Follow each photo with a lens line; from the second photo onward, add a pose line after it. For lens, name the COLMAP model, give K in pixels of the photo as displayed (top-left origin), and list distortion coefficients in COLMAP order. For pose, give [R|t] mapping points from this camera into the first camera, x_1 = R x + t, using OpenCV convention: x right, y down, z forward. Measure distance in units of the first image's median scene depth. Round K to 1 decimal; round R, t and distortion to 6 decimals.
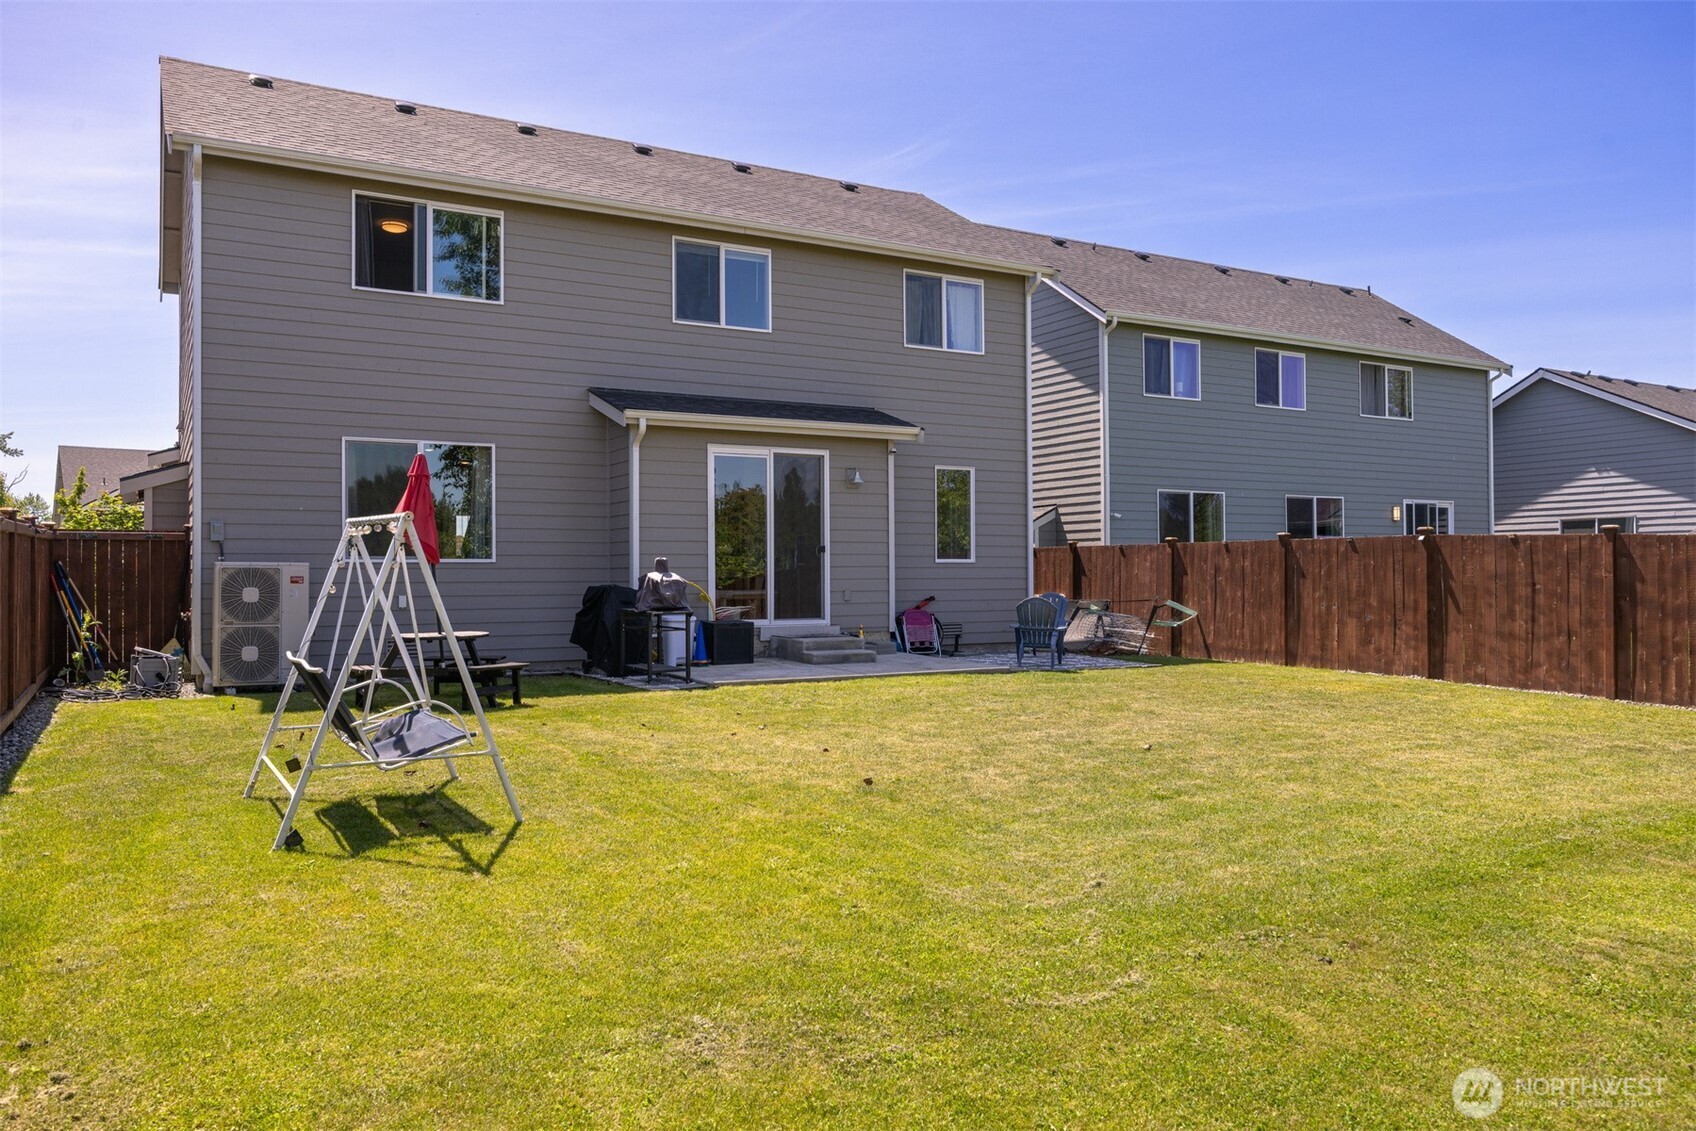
lens RADIAL K [[1226.7, 0, 848.0], [0, 1226.7, 565.5], [0, 0, 1]] dist [-0.005161, 0.002482]
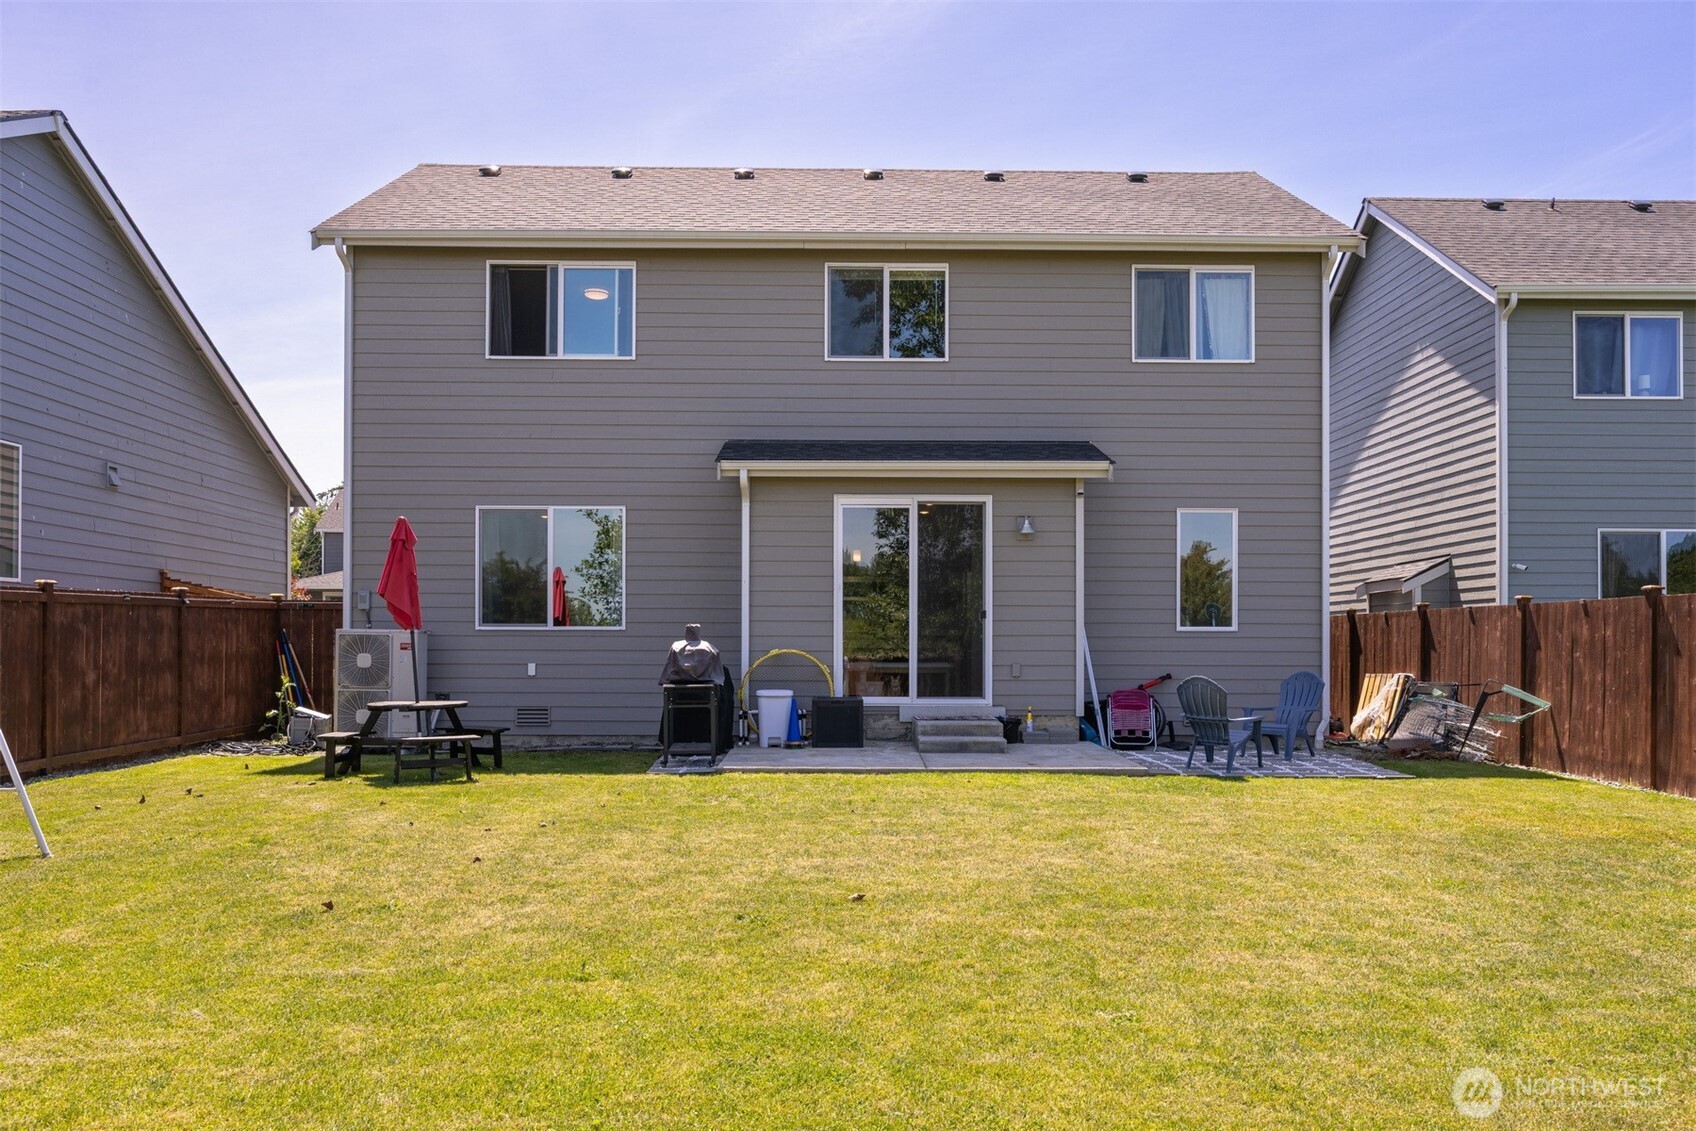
lens RADIAL K [[1248.5, 0, 849.6], [0, 1248.5, 646.9], [0, 0, 1]] dist [-0.001591, 0.000938]
pose [[0.872817, 0.006962, -0.487999, 0.303644], [-0.002810, 0.999953, 0.009240, 0.001100], [0.488040, -0.006693, 0.872795, 0.207643]]
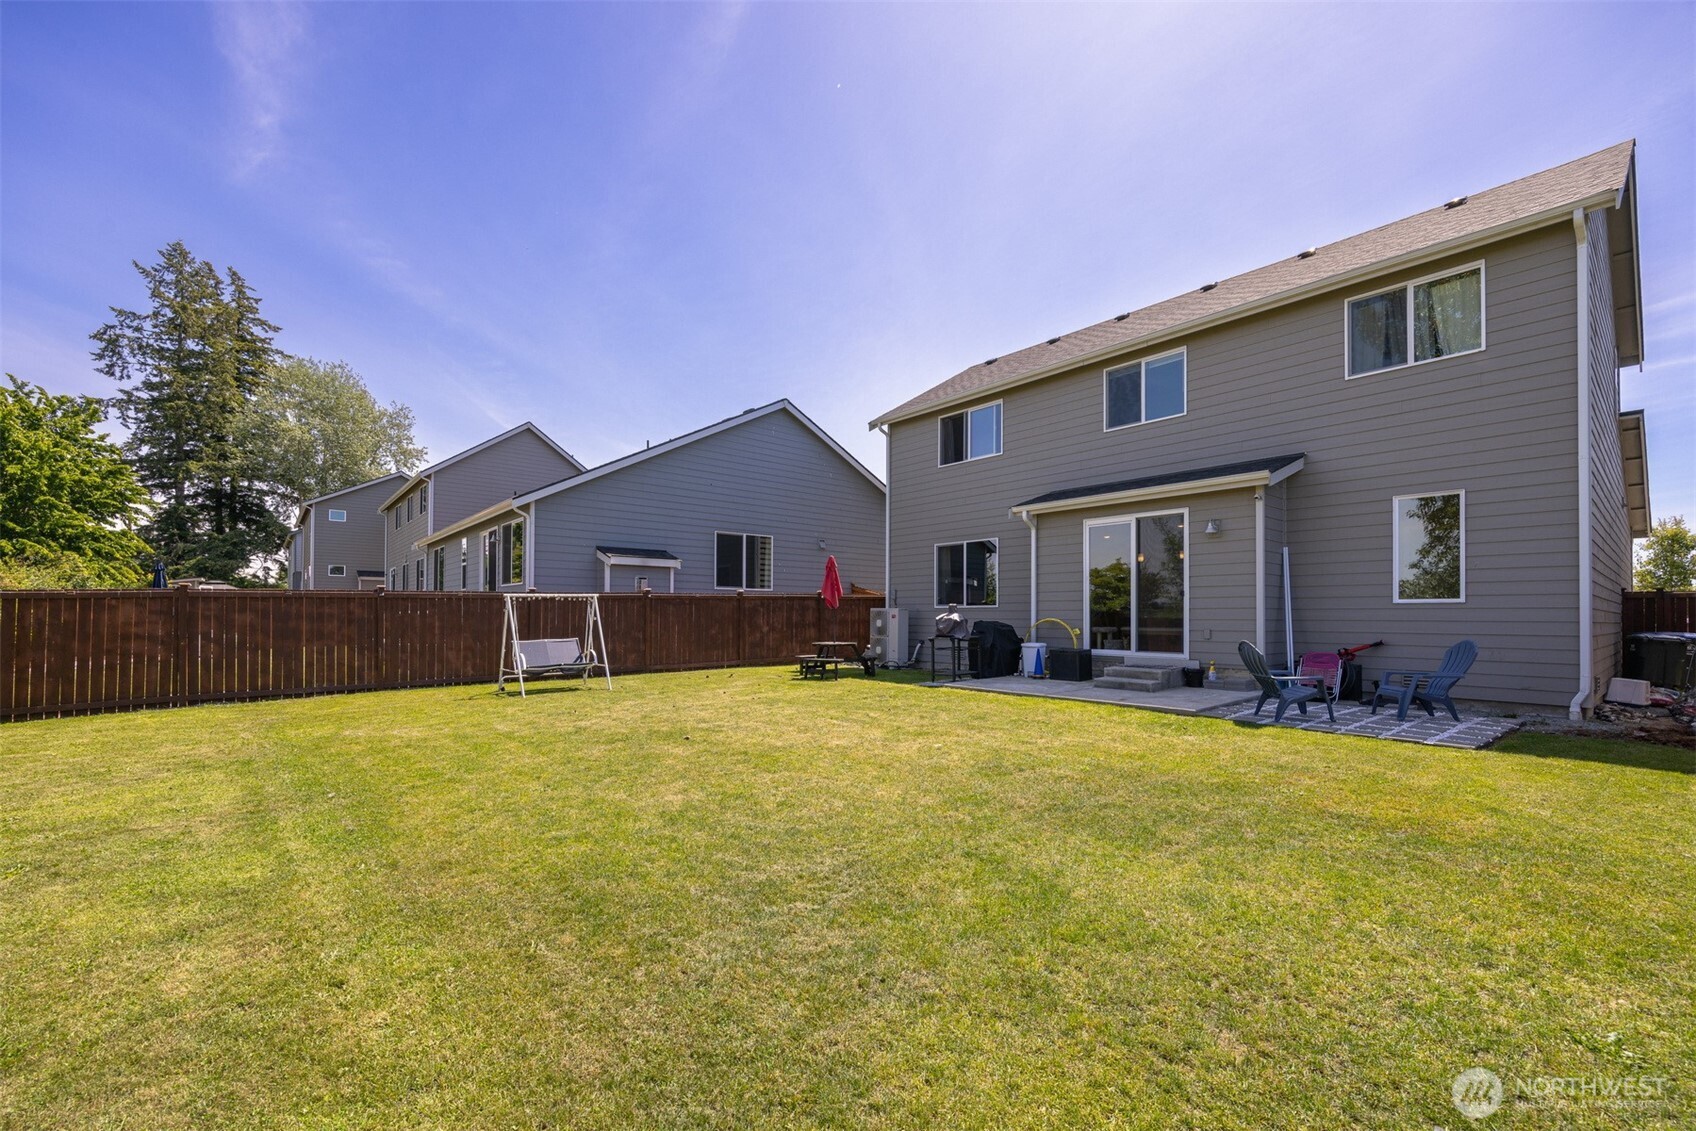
lens RADIAL K [[695.7, 0, 822.4], [0, 695.7, 610.0], [0, 0, 1]] dist [0.000342, 0.000115]
pose [[0.156299, -0.001199, -0.987709, 0.557939], [0.005736, 0.999983, -0.000306, 0.000404], [0.987693, -0.005618, 0.156303, 0.540594]]
